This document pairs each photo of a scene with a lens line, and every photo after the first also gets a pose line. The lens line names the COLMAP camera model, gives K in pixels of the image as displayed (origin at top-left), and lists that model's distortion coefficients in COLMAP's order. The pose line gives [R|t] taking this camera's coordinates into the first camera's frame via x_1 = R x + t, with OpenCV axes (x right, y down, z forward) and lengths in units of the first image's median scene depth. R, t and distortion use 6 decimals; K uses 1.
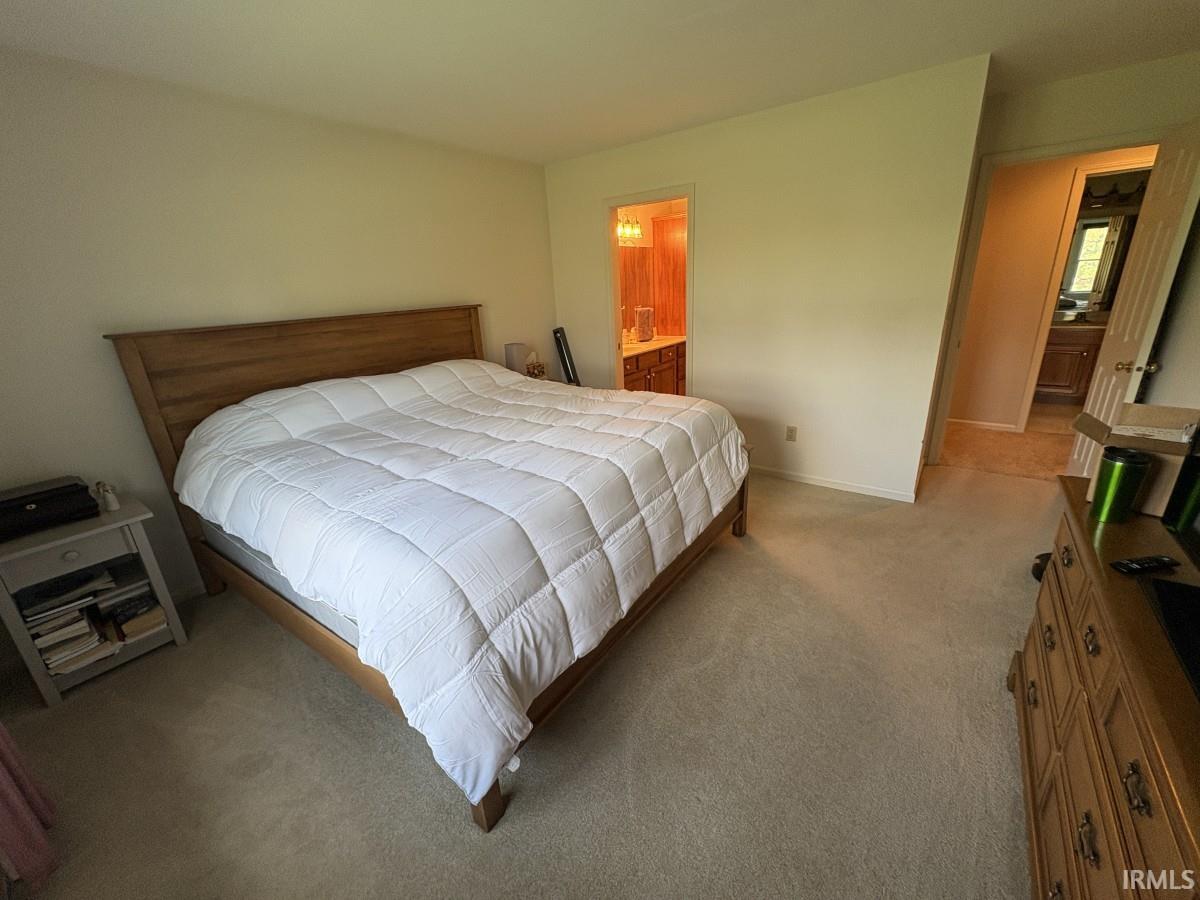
lens RADIAL K [[476.4, 0, 600.0], [0, 476.4, 450.0], [0, 0, 1]] dist [-0.002029, 0.000288]
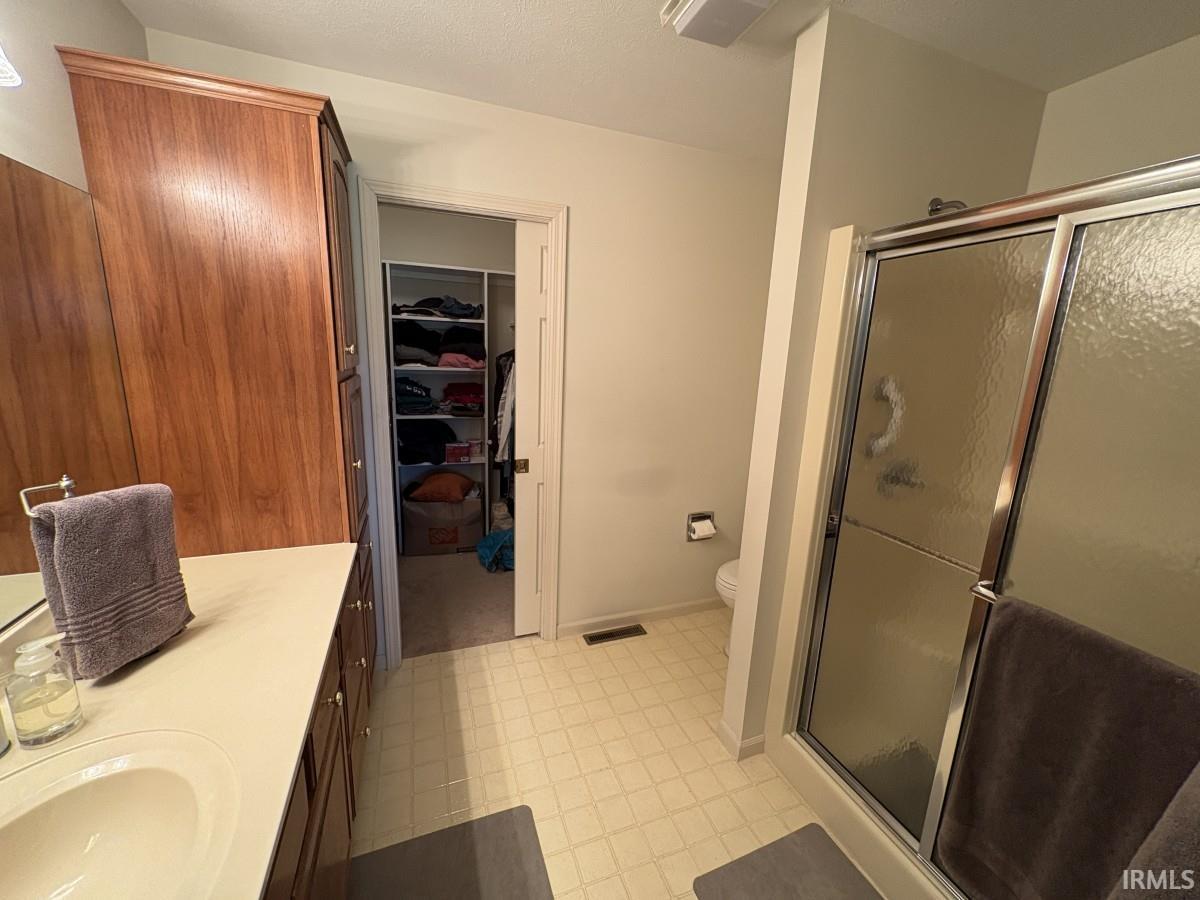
lens RADIAL K [[476.4, 0, 600.0], [0, 476.4, 450.0], [0, 0, 1]] dist [-0.002029, 0.000288]
pose [[0.540428, -0.102959, 0.835067, 0.043858], [0.211929, 0.977143, -0.016677, -0.254209], [-0.814262, 0.185988, 0.549896, 0.702709]]
